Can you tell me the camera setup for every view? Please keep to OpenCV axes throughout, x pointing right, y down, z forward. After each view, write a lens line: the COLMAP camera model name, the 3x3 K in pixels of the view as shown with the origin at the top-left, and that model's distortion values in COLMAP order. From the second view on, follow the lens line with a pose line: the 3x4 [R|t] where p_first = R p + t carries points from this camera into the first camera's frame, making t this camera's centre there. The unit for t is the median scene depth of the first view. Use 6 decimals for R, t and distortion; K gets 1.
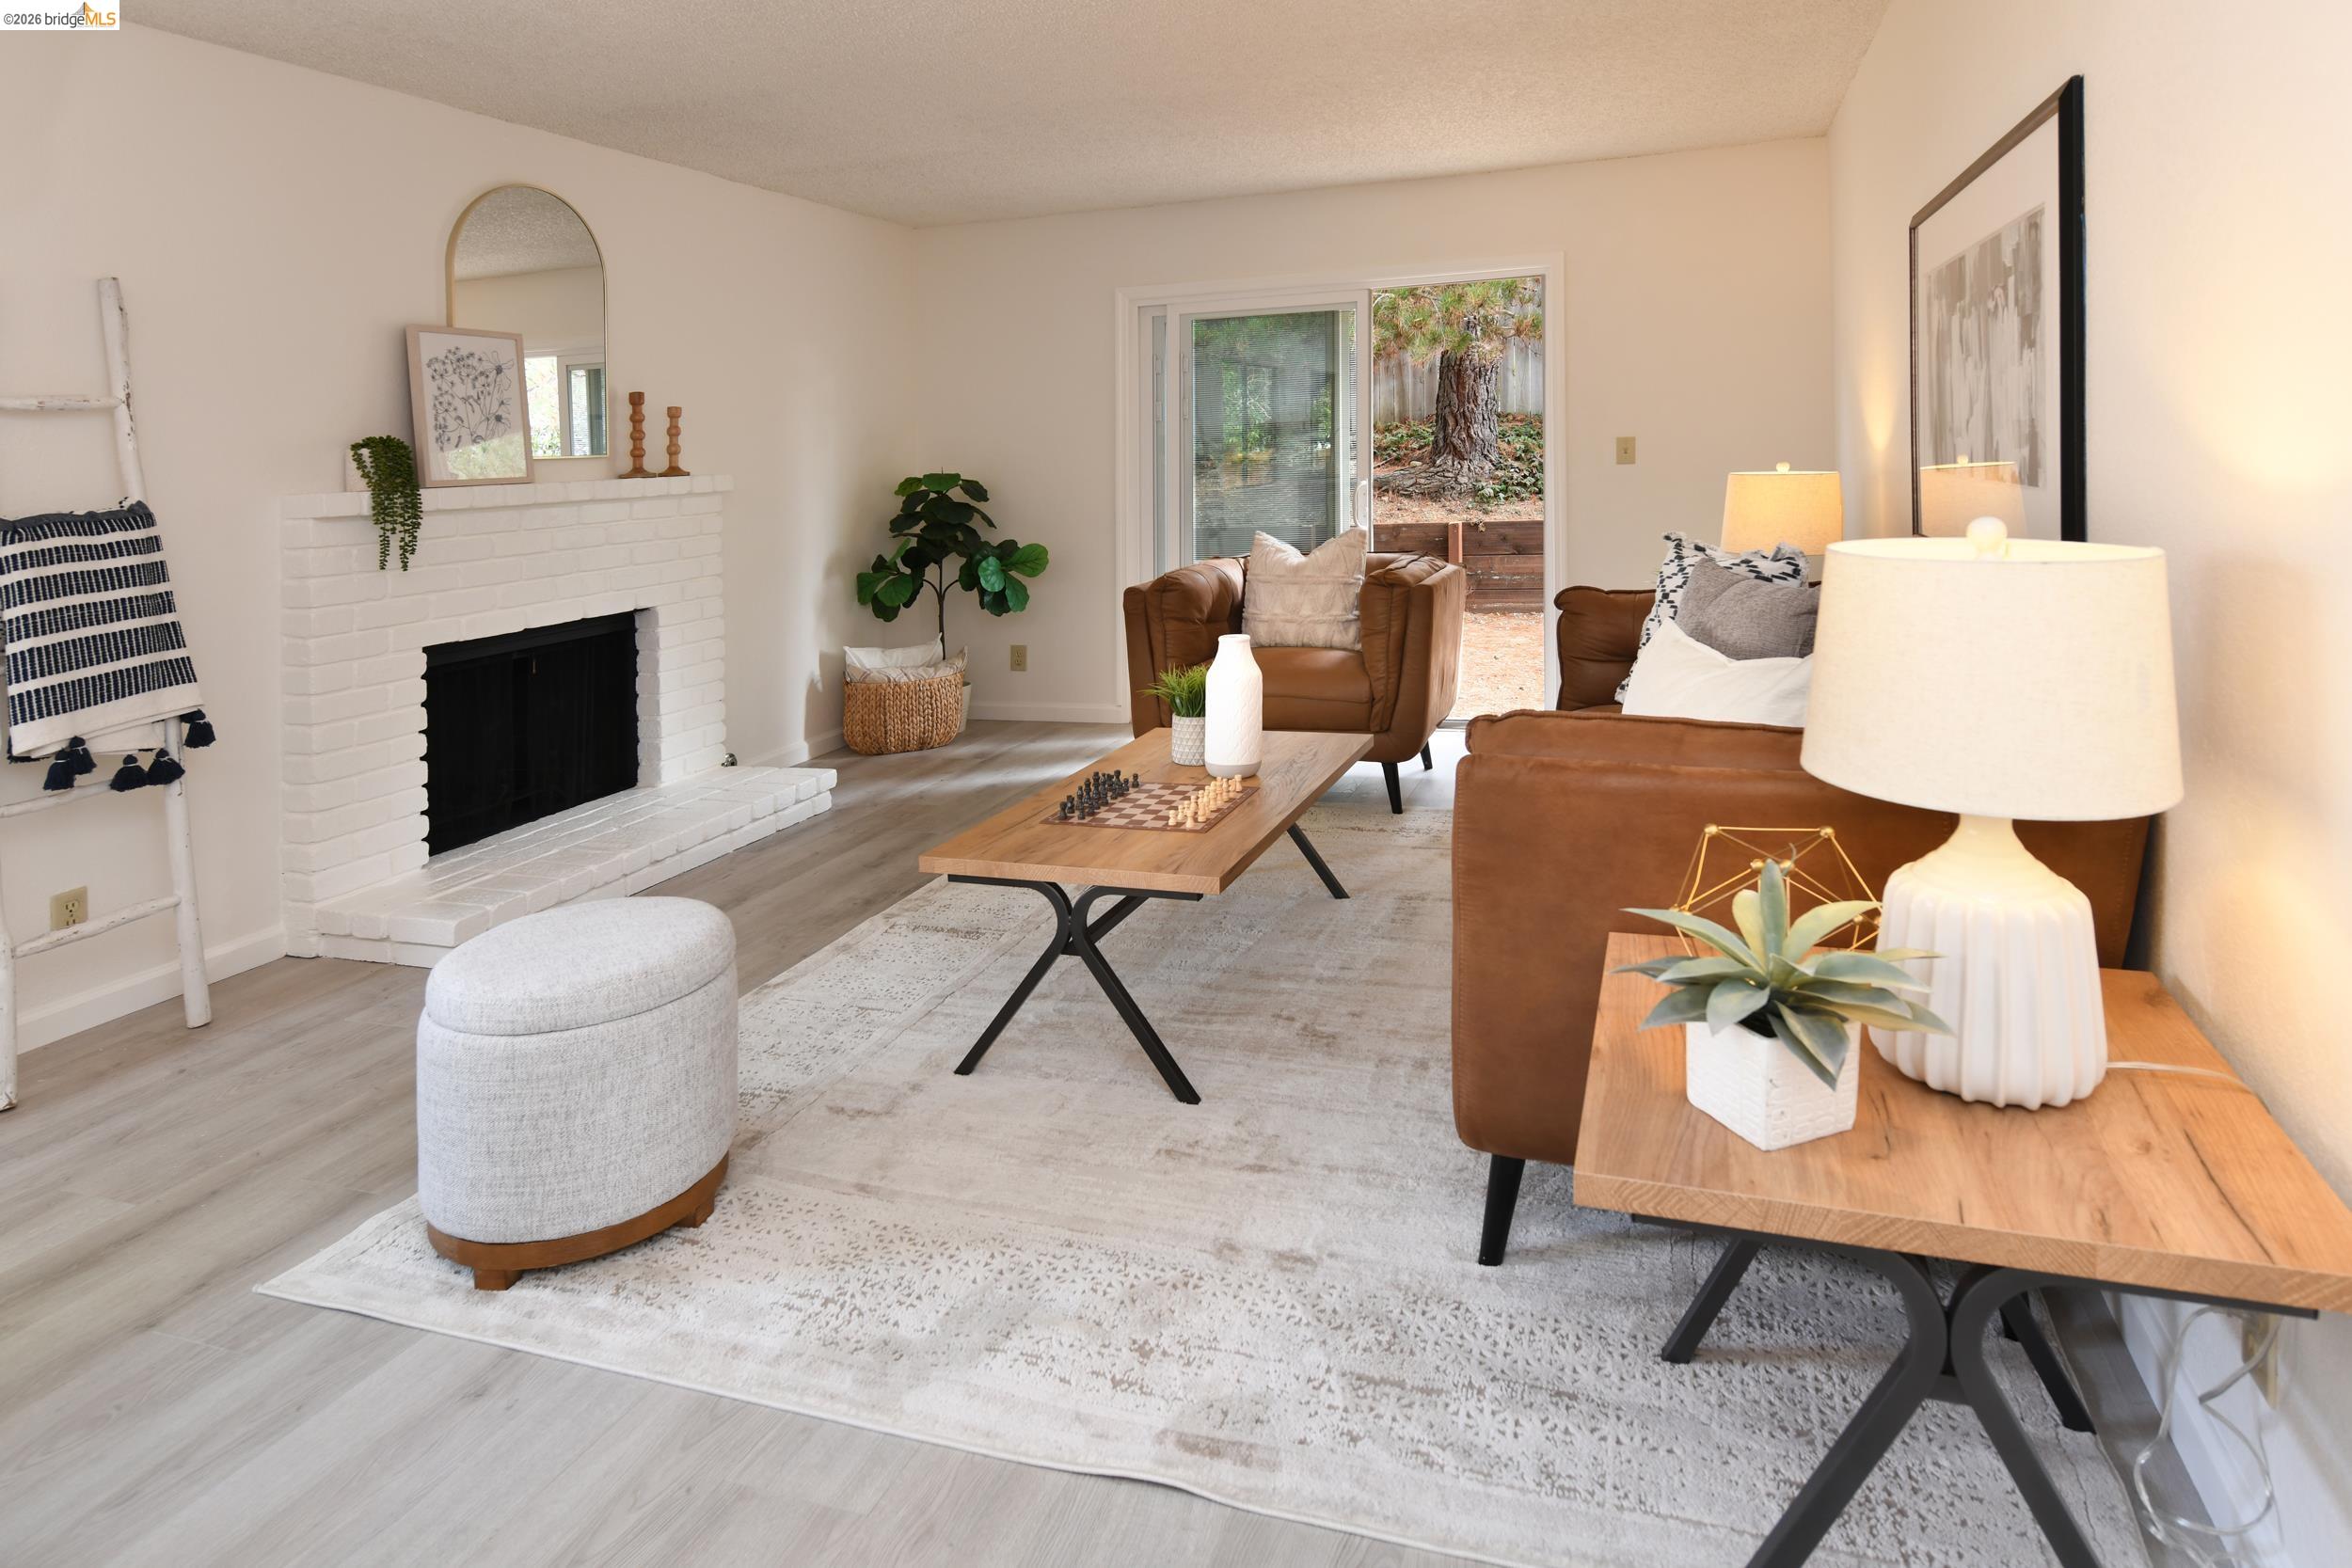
lens RADIAL K [[1352.9, 0, 1176.0], [0, 1352.9, 784.0], [0, 0, 1]] dist [0.000028, 0.000436]
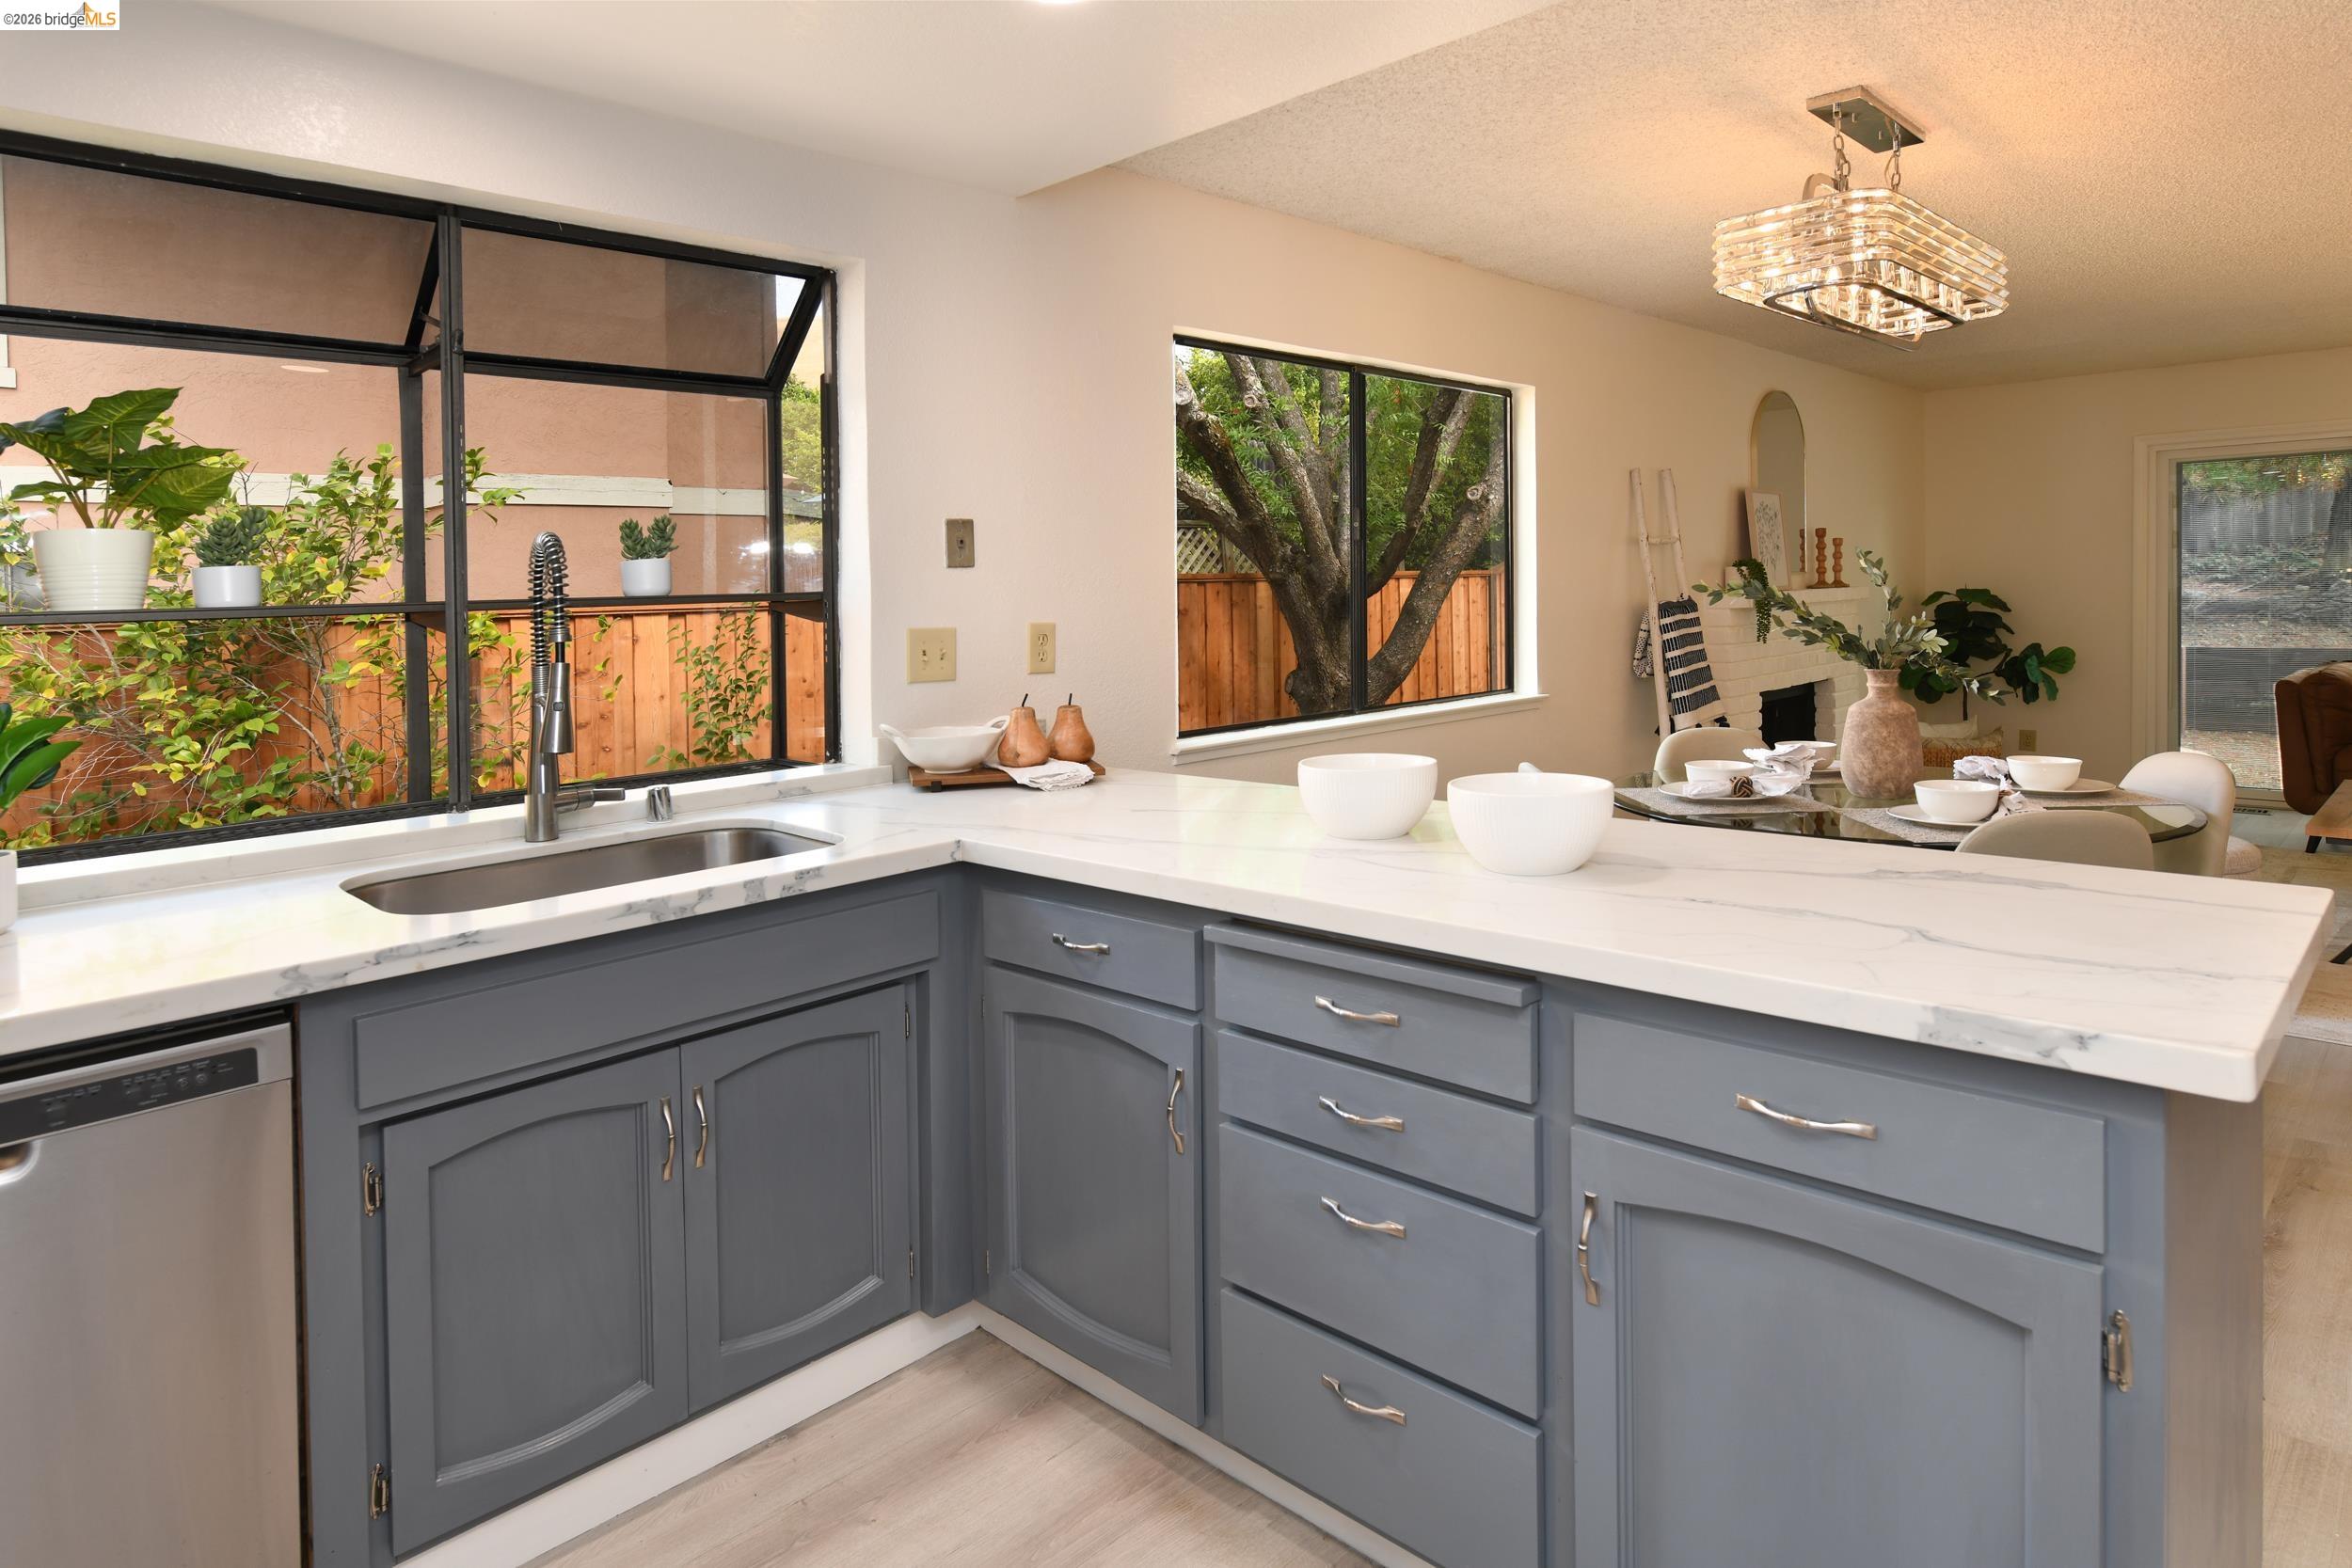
lens RADIAL K [[1352.9, 0, 1176.0], [0, 1352.9, 784.0], [0, 0, 1]] dist [0.000028, 0.000436]
pose [[0.904436, 0.081372, -0.418776, -0.377808], [-0.114426, 0.991942, -0.054382, 0.124358], [0.410976, 0.097104, 0.906460, -0.511409]]
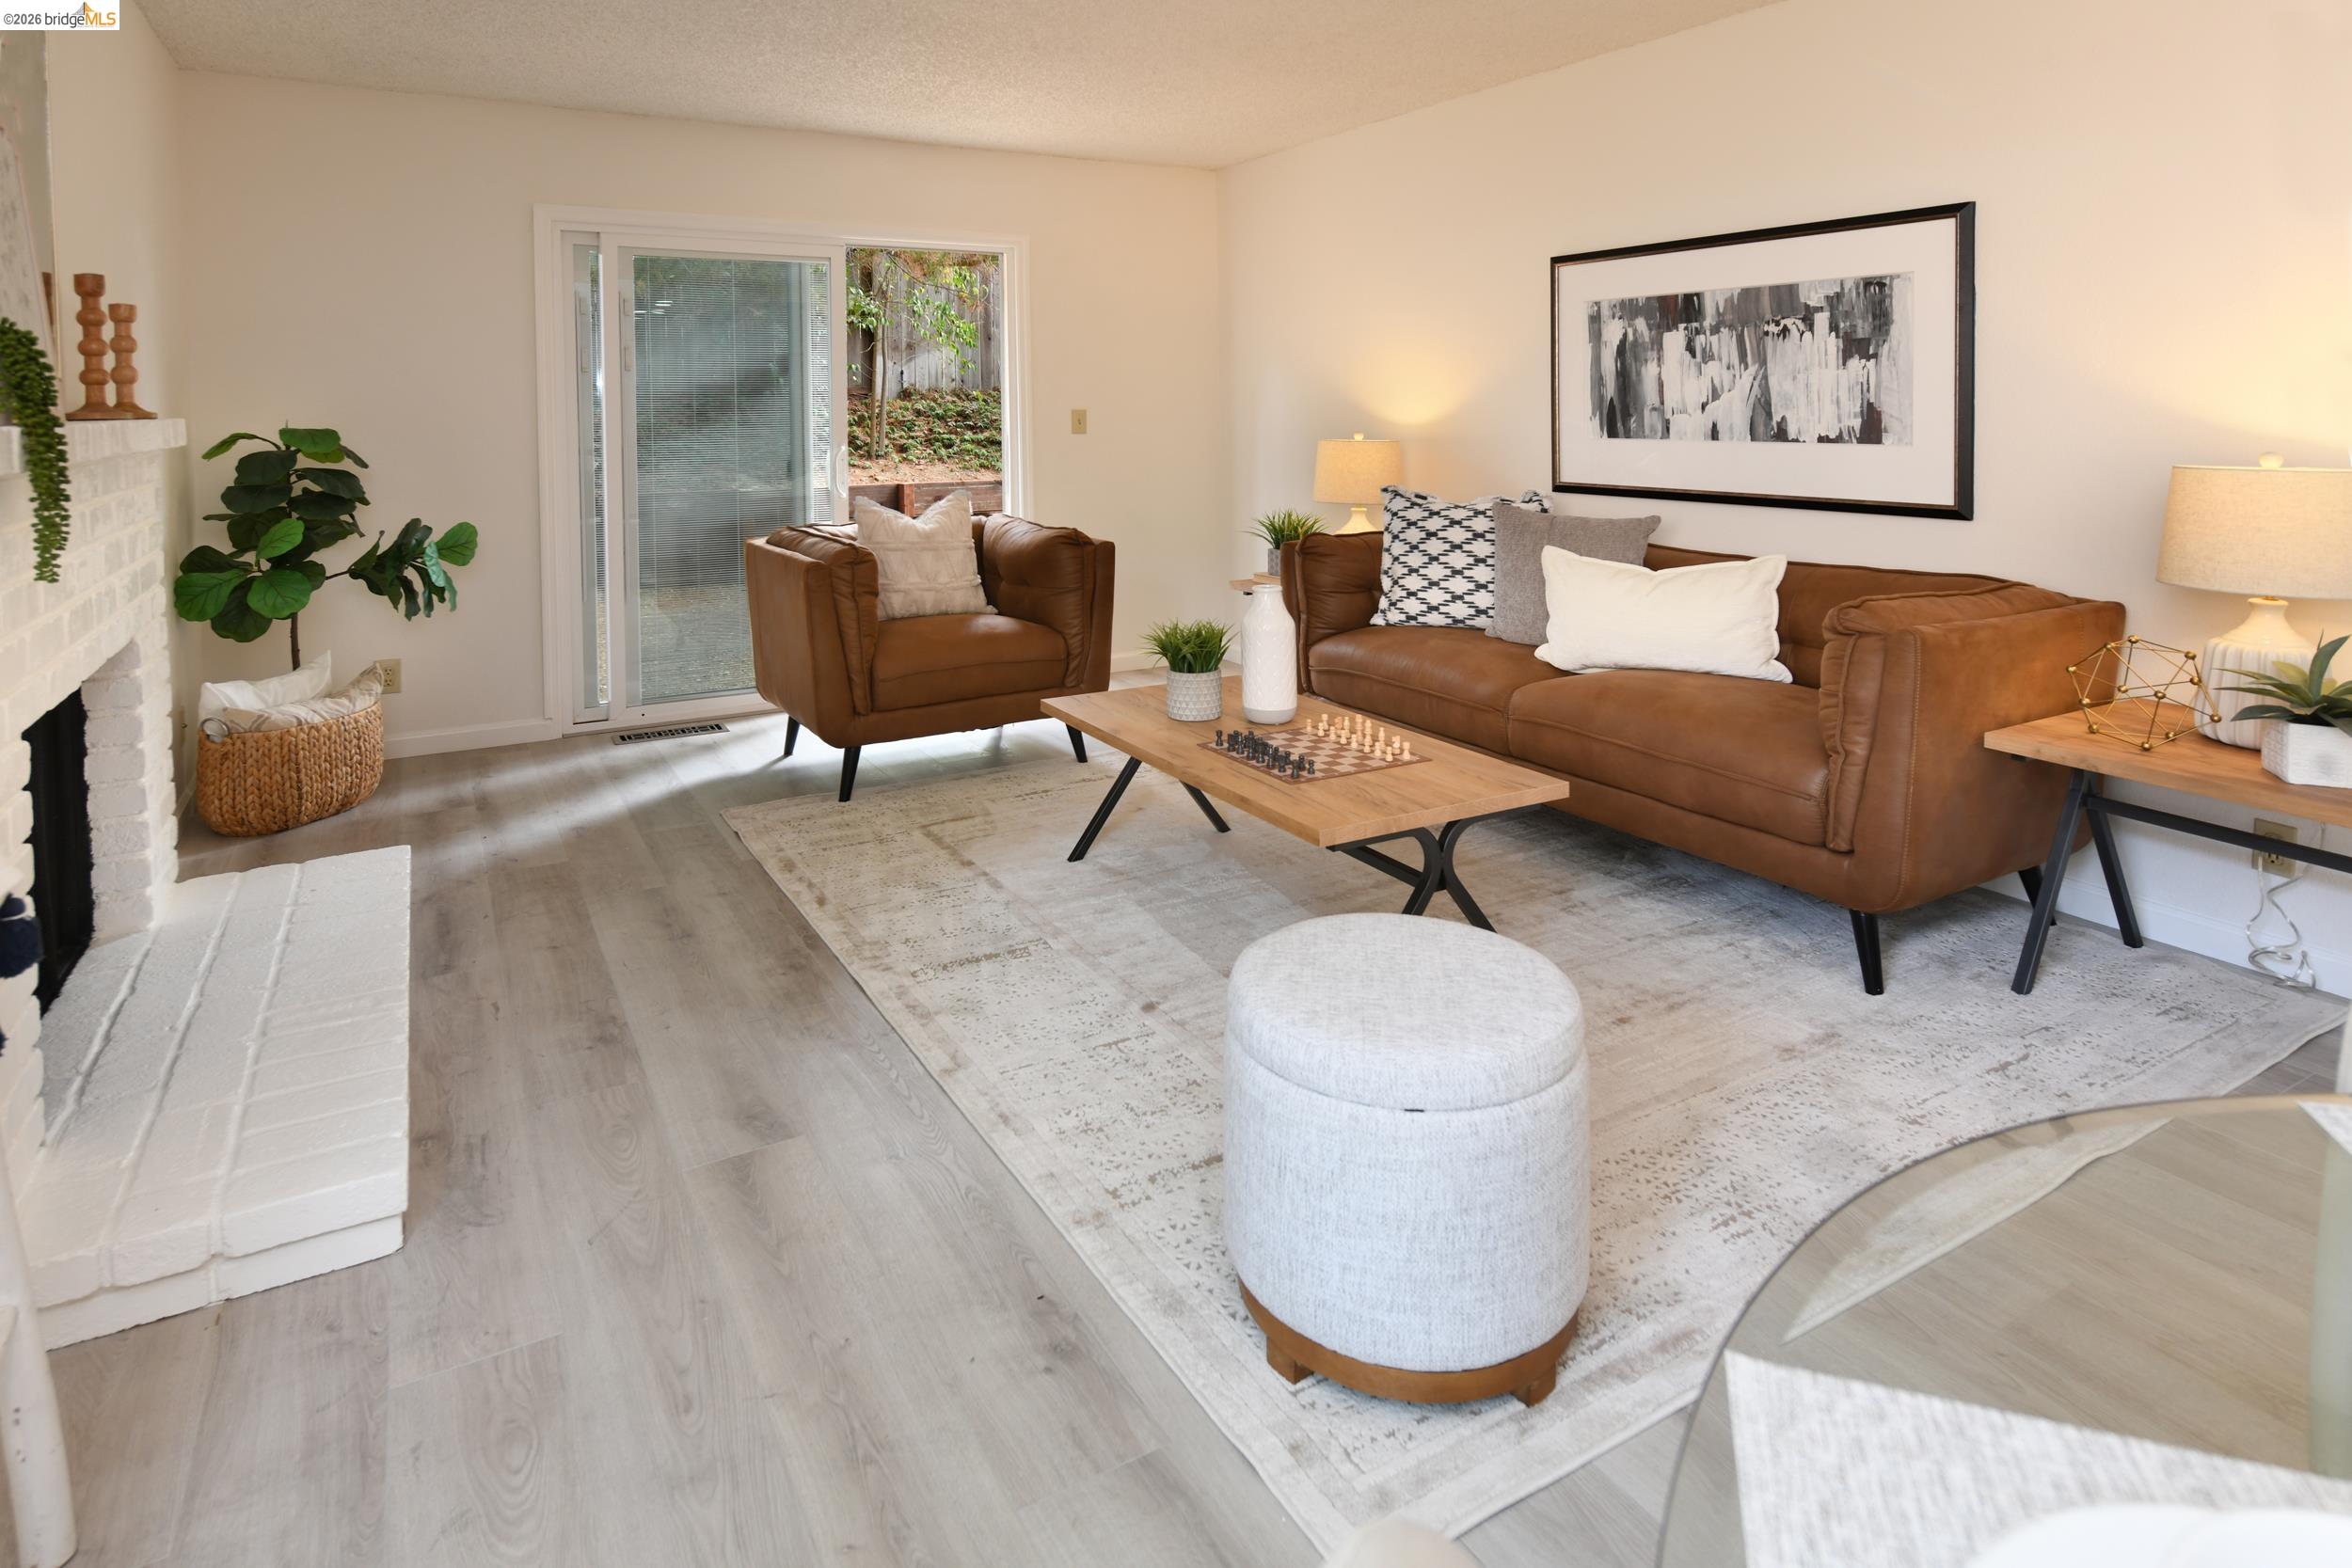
lens RADIAL K [[1282.2, 0, 1176.0], [0, 1282.2, 784.0], [0, 0, 1]] dist [-0.015653, -0.000256]
pose [[0.649612, -0.178863, 0.738926, -0.514511], [0.159410, 0.982371, 0.097648, -0.046582], [-0.743365, 0.054359, 0.666673, 0.277970]]
